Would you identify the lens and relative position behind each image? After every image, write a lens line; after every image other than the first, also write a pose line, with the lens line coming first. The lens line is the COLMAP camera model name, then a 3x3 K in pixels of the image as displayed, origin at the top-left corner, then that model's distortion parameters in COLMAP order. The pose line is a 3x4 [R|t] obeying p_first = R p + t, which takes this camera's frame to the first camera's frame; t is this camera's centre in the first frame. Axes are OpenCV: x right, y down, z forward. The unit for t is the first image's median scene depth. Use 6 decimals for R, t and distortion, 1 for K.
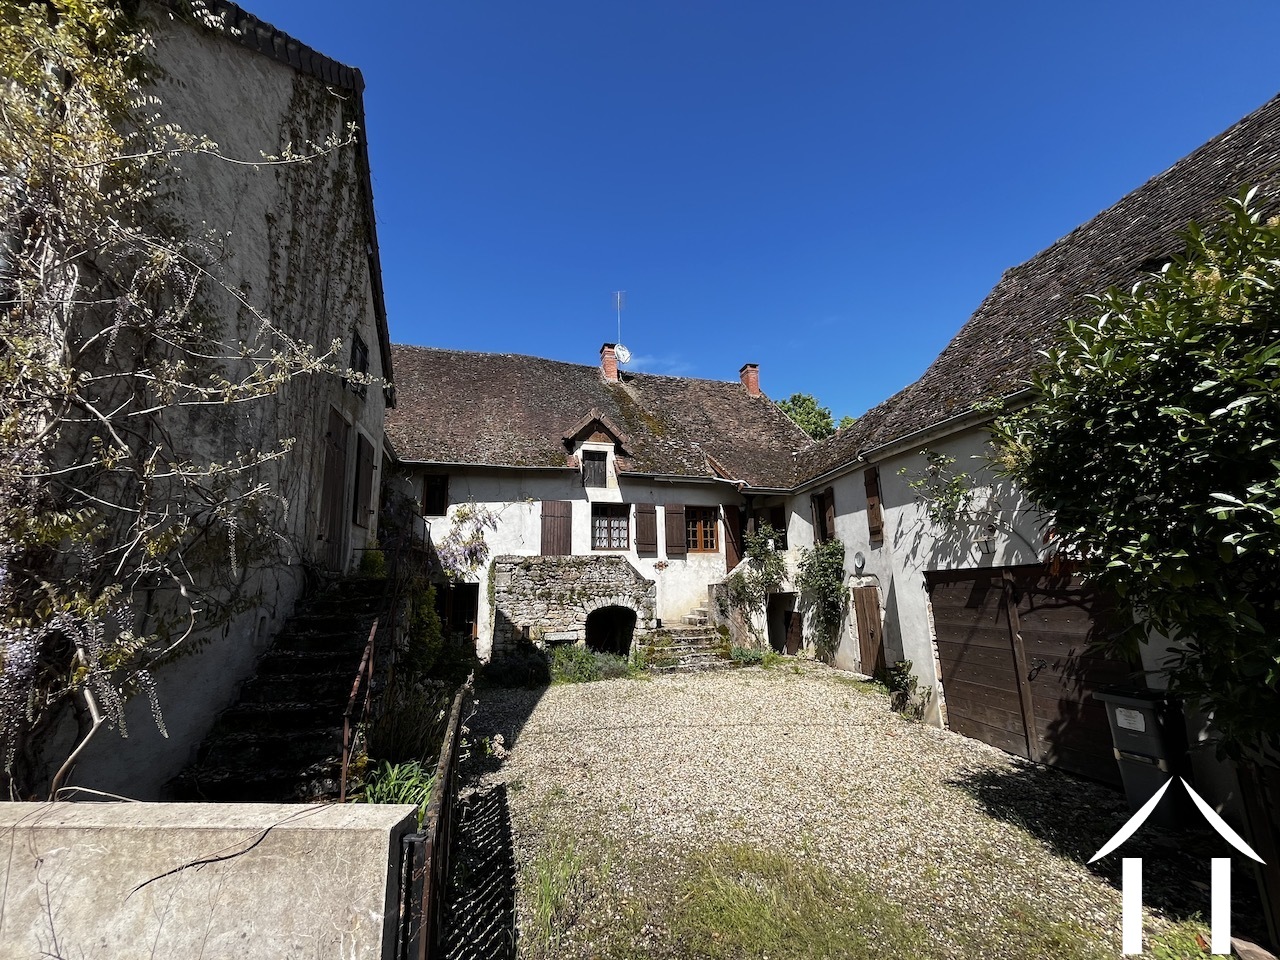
lens RADIAL K [[514.6, 0, 638.4], [0, 514.6, 479.1], [0, 0, 1]] dist [0.003926, 0.000278]
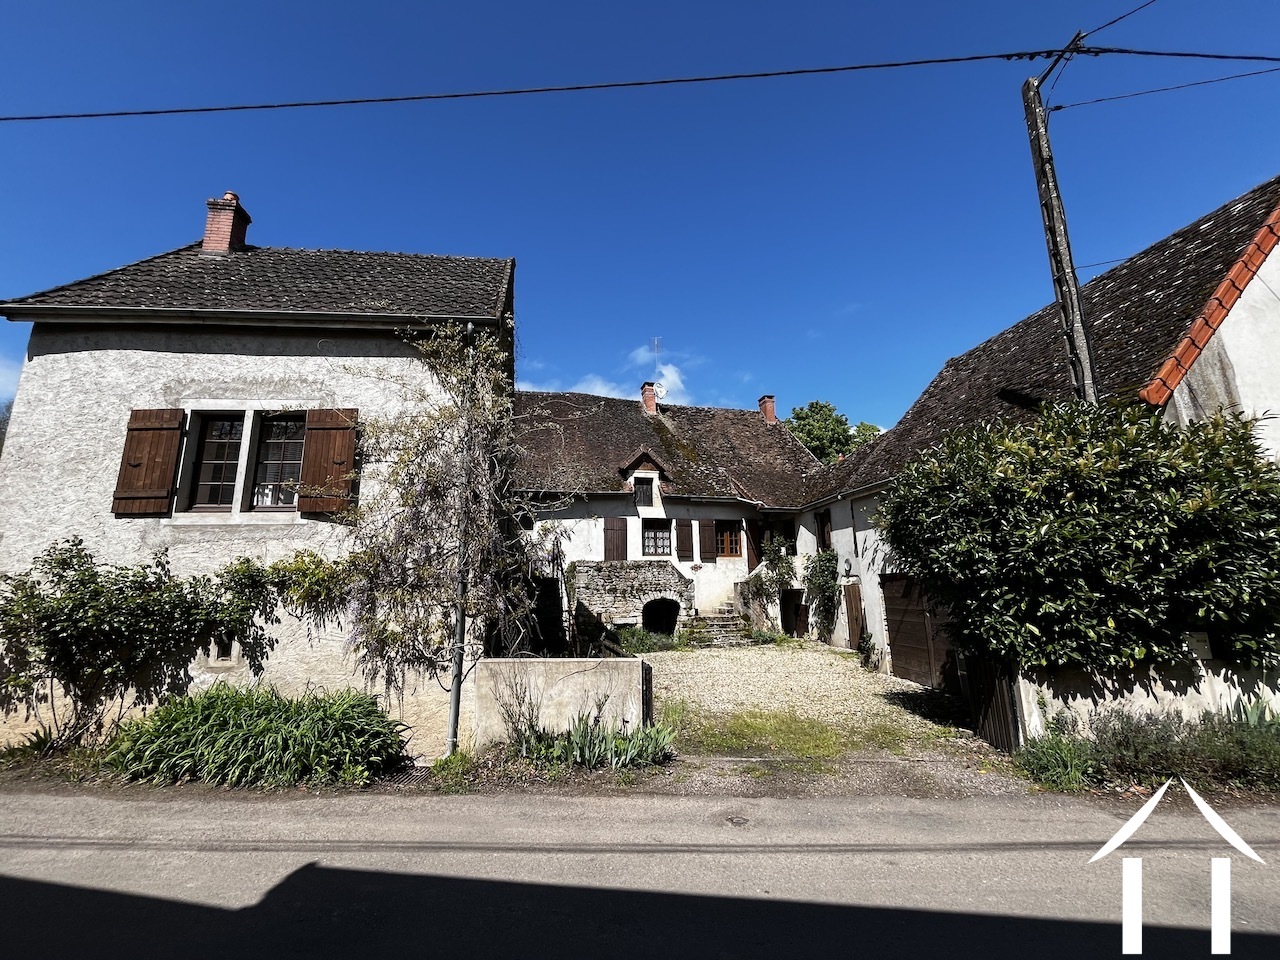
lens RADIAL K [[514.6, 0, 638.7], [0, 514.6, 482.0], [0, 0, 1]] dist [0.003926, 0.000278]
pose [[0.999283, -0.005722, -0.037428, -0.054657], [0.006062, 0.999941, 0.008981, -0.061754], [0.037374, -0.009202, 0.999259, -0.302549]]
